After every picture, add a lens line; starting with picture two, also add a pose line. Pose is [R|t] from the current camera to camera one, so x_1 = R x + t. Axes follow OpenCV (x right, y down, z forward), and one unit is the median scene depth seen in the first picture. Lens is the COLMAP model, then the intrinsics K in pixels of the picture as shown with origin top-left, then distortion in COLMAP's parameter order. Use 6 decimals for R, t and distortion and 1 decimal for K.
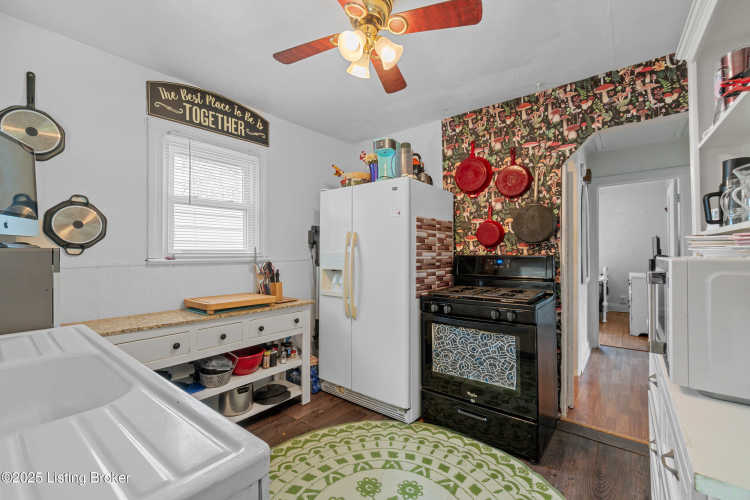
lens RADIAL K [[323.8, 0, 373.3], [0, 323.8, 248.2], [0, 0, 1]] dist [-0.003424, 0.000076]
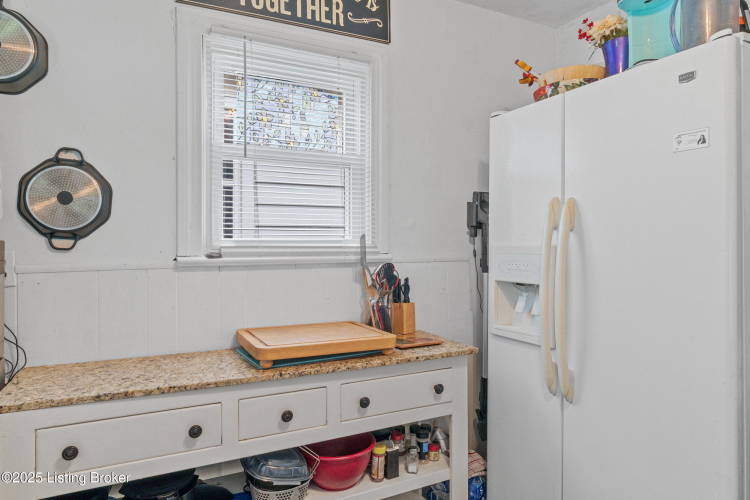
lens RADIAL K [[469.1, 0, 371.0], [0, 469.1, 243.0], [0, 0, 1]] dist [-0.007161, -0.000604]
pose [[0.911236, -0.000413, -0.411885, -0.042150], [0.005443, 0.999924, 0.011041, 0.001545], [0.411849, -0.012303, 0.911169, 0.326262]]
